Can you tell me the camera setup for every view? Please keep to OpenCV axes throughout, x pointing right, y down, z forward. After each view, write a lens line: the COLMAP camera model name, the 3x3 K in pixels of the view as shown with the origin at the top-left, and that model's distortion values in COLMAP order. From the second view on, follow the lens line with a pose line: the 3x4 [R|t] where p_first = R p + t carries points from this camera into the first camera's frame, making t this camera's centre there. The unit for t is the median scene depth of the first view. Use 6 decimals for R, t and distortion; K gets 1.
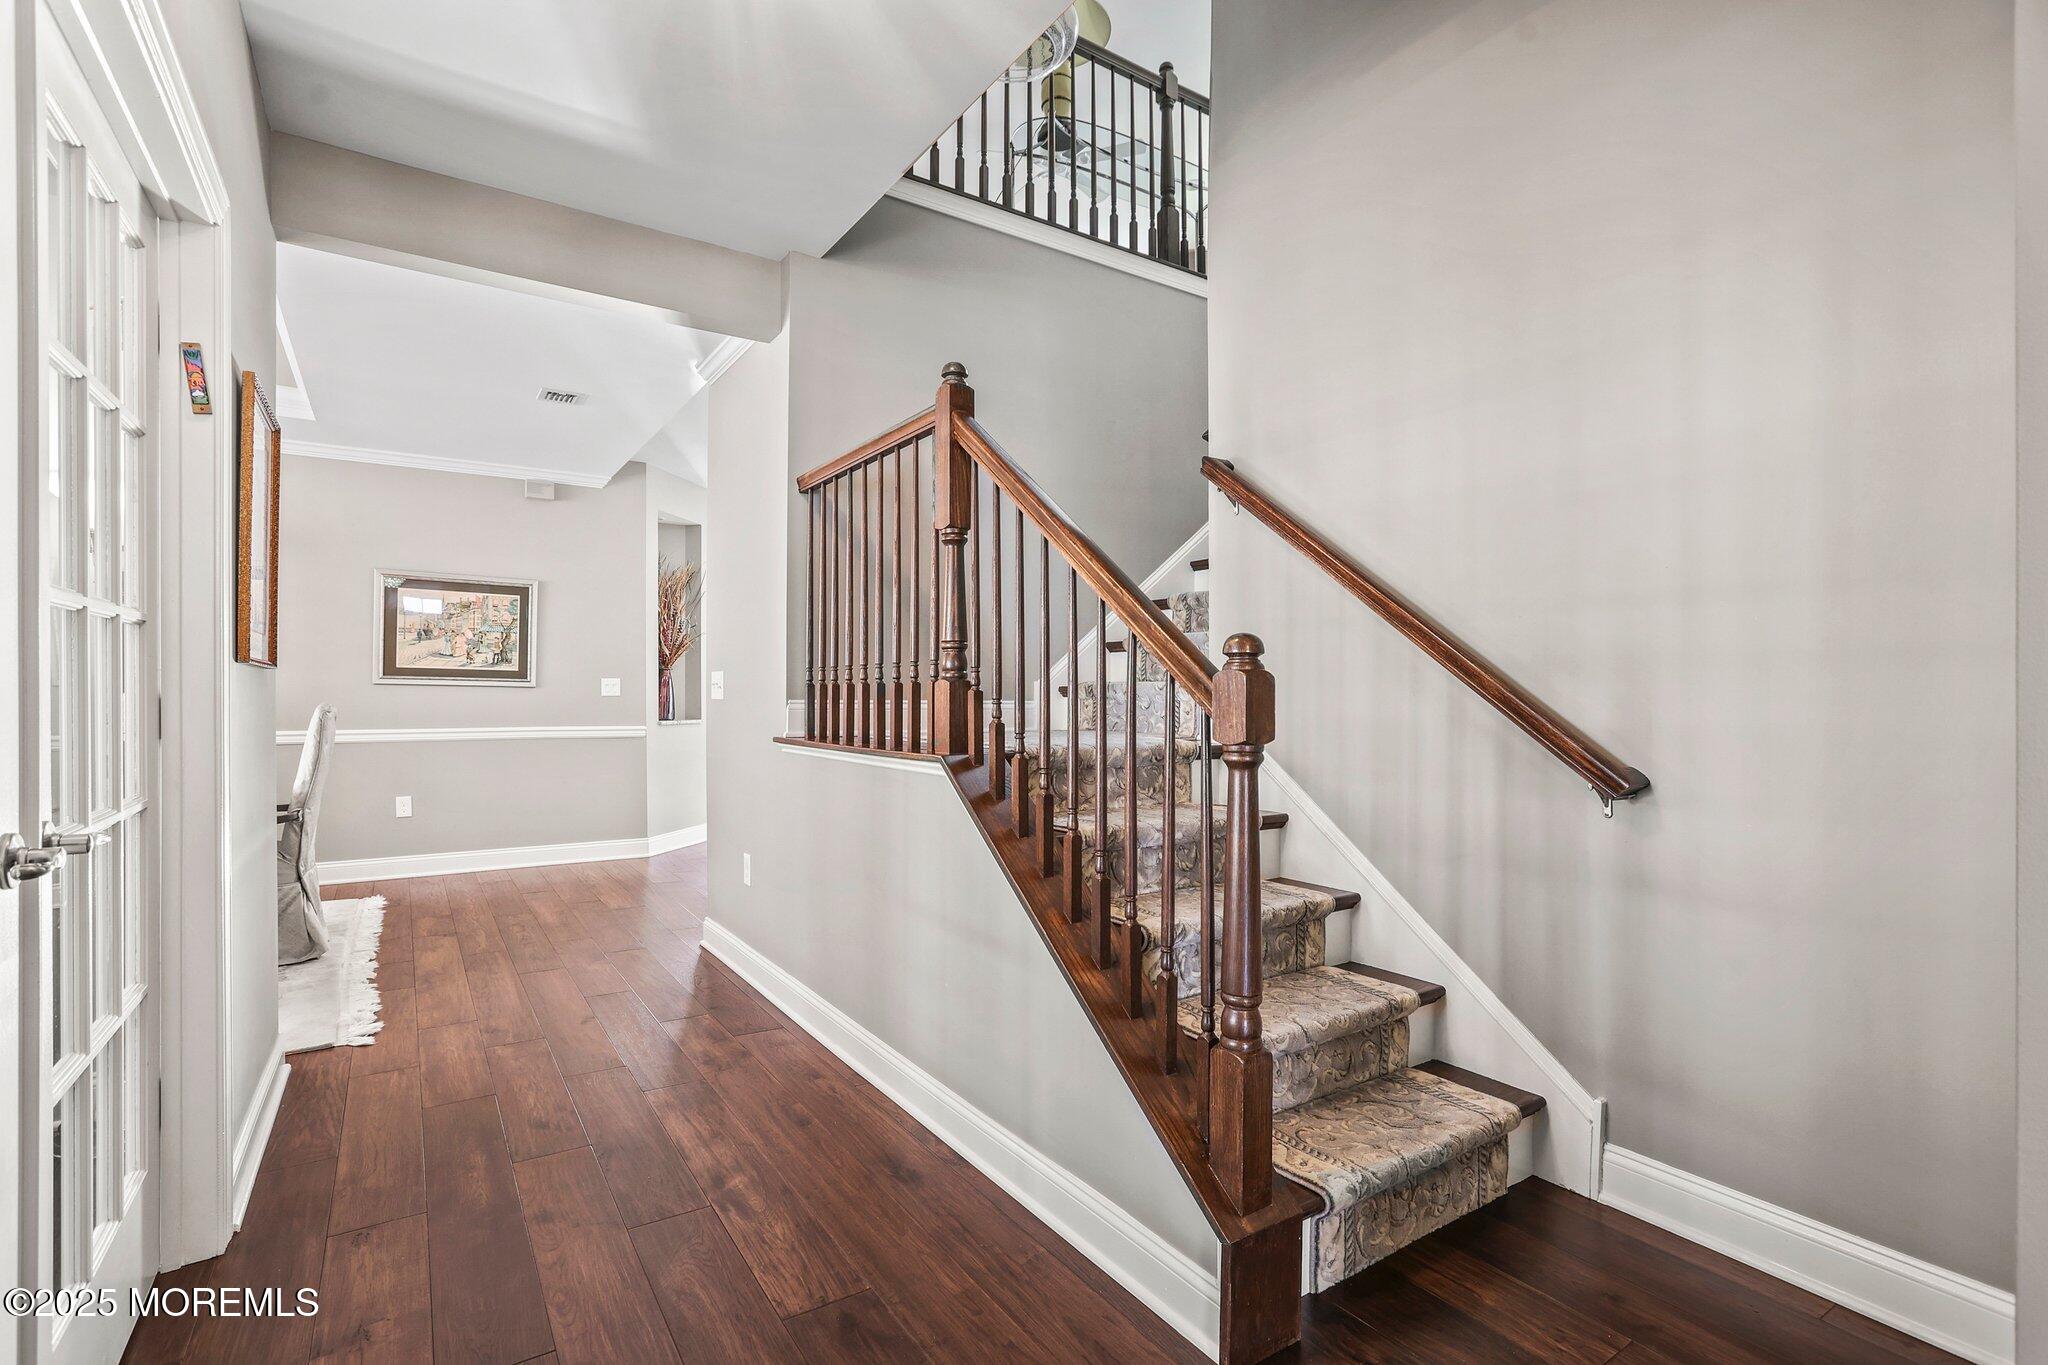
lens RADIAL K [[931.9, 0, 1019.7], [0, 931.9, 685.2], [0, 0, 1]] dist [-0.039584, 0.021855]
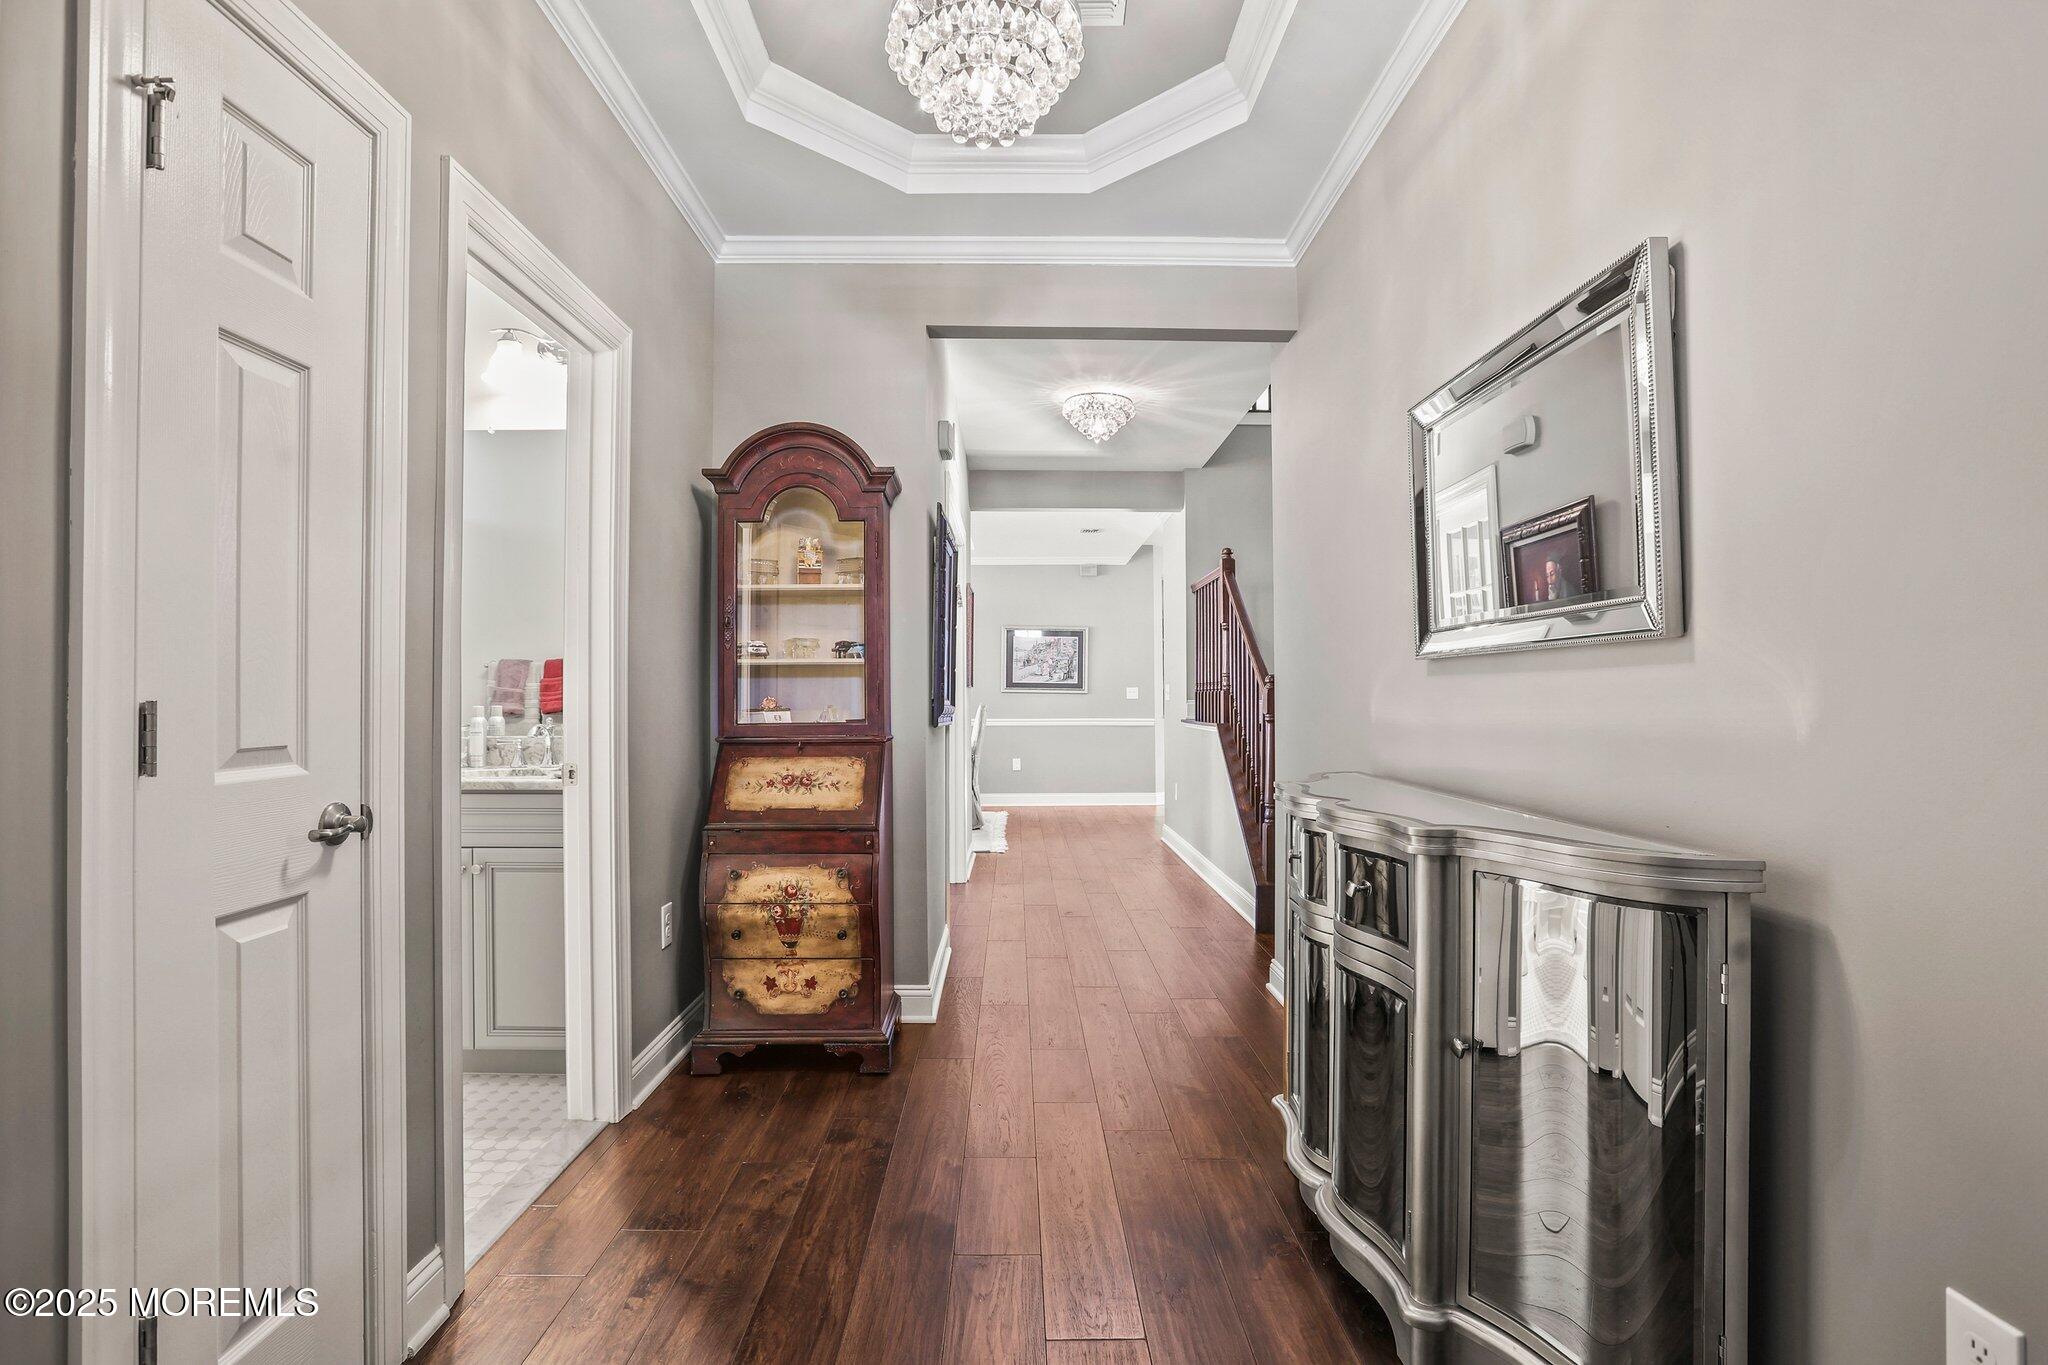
lens RADIAL K [[931.9, 0, 1019.7], [0, 931.9, 685.2], [0, 0, 1]] dist [-0.039584, 0.021855]
pose [[0.834243, -0.005382, -0.551371, 0.295881], [0.001253, 0.999968, -0.007865, -0.000608], [0.551395, 0.005871, 0.834223, -0.451277]]
